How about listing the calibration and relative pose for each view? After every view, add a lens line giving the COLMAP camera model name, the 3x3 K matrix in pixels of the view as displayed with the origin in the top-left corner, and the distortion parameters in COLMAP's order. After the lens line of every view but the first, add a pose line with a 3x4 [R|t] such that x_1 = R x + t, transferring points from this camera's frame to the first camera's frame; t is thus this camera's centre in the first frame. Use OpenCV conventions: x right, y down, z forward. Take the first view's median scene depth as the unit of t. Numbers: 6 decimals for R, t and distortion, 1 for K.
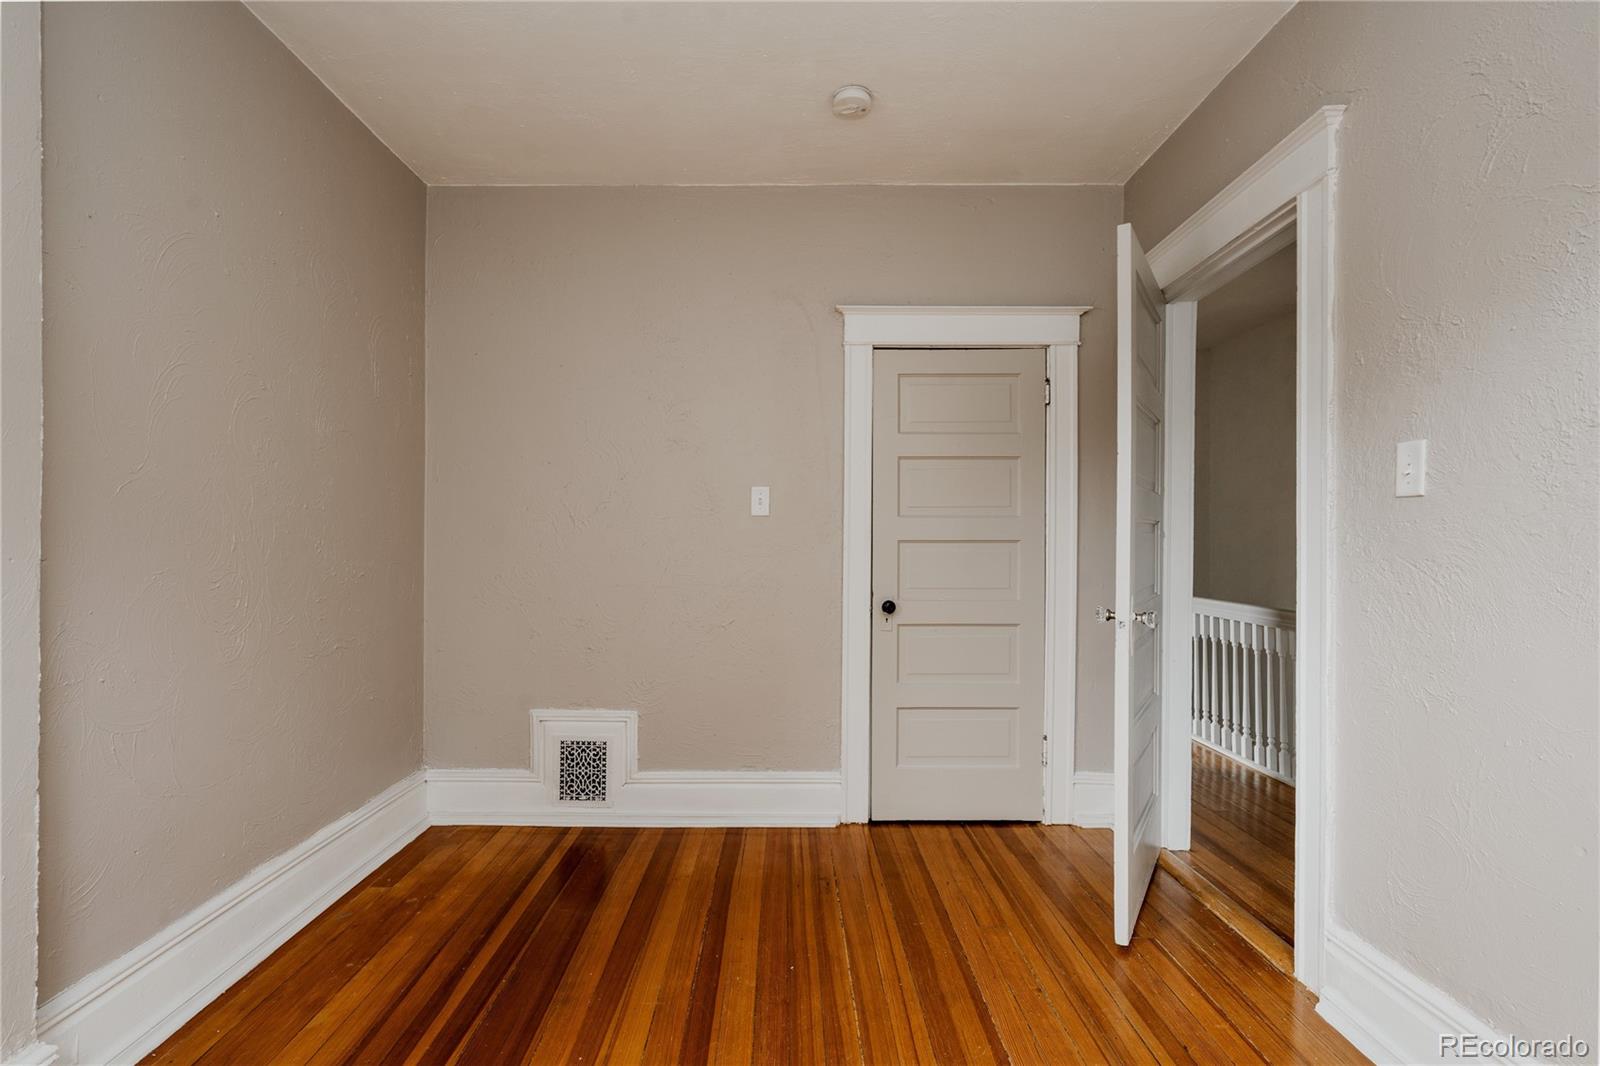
lens RADIAL K [[739.2, 0, 796.3], [0, 739.2, 541.2], [0, 0, 1]] dist [0.000550, -0.000046]
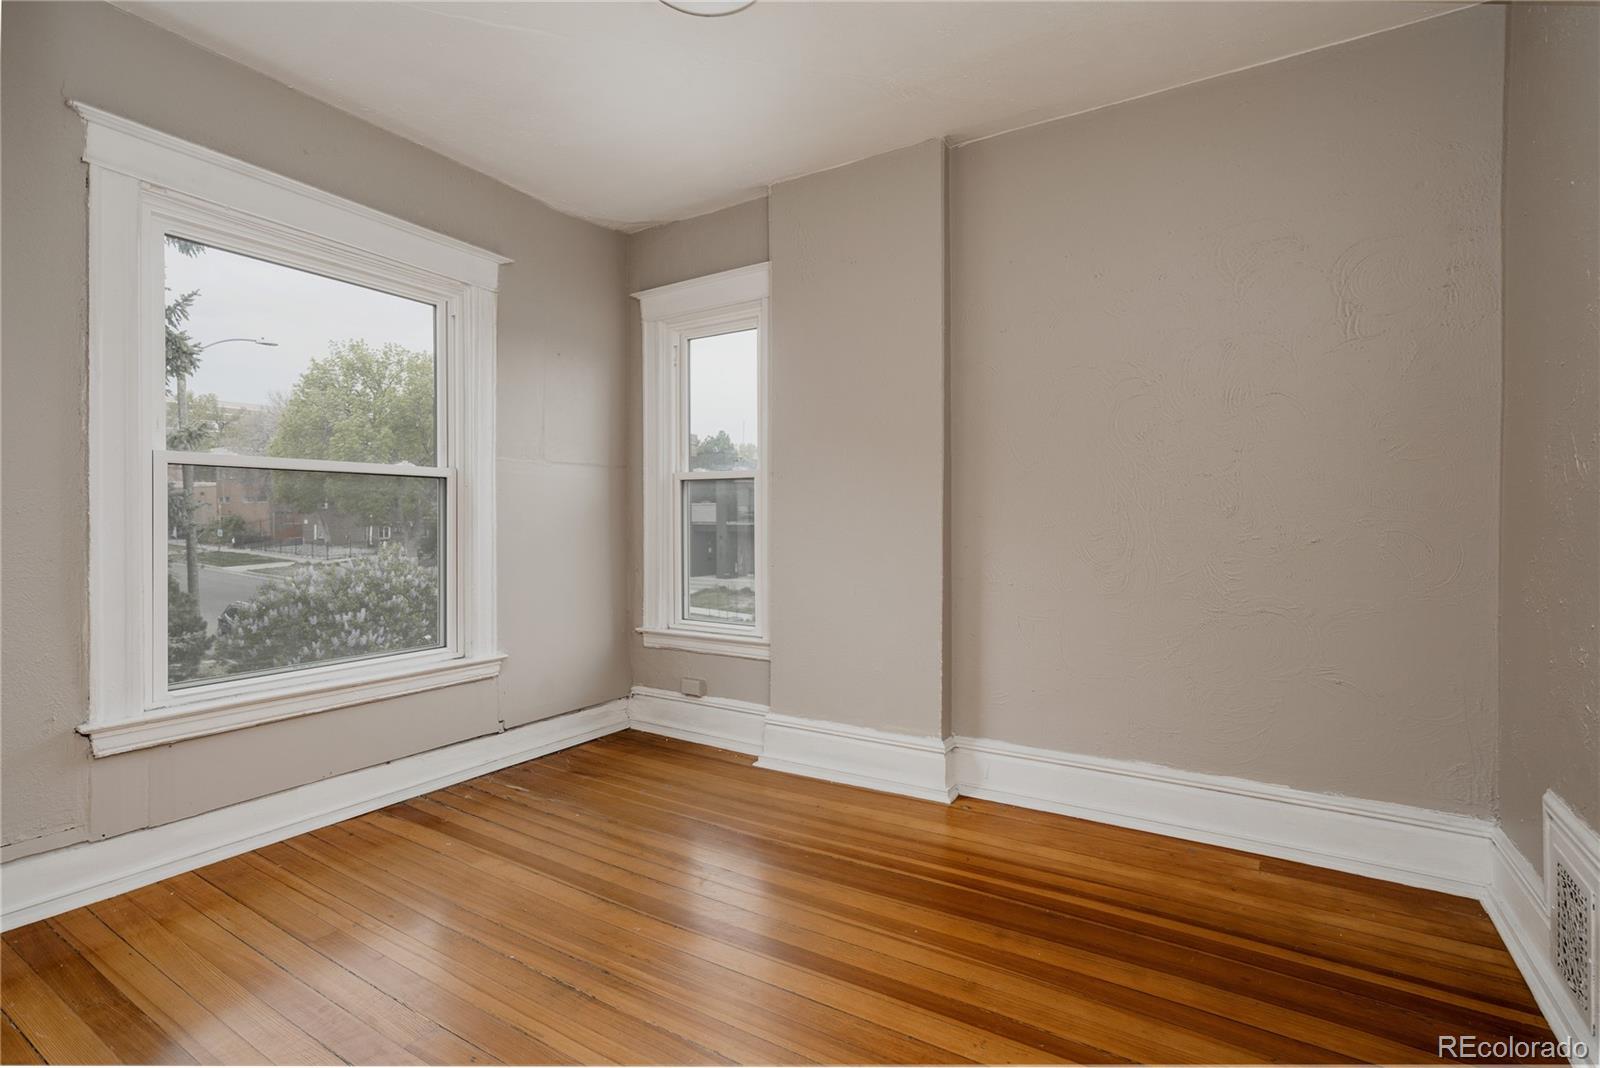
lens RADIAL K [[739.2, 0, 796.3], [0, 739.2, 542.2], [0, 0, 1]] dist [0.000550, -0.000046]
pose [[-0.543701, 0.024772, -0.838914, 0.628095], [-0.001862, 0.999526, 0.030721, 0.027465], [0.839277, 0.018265, -0.543397, 1.156502]]
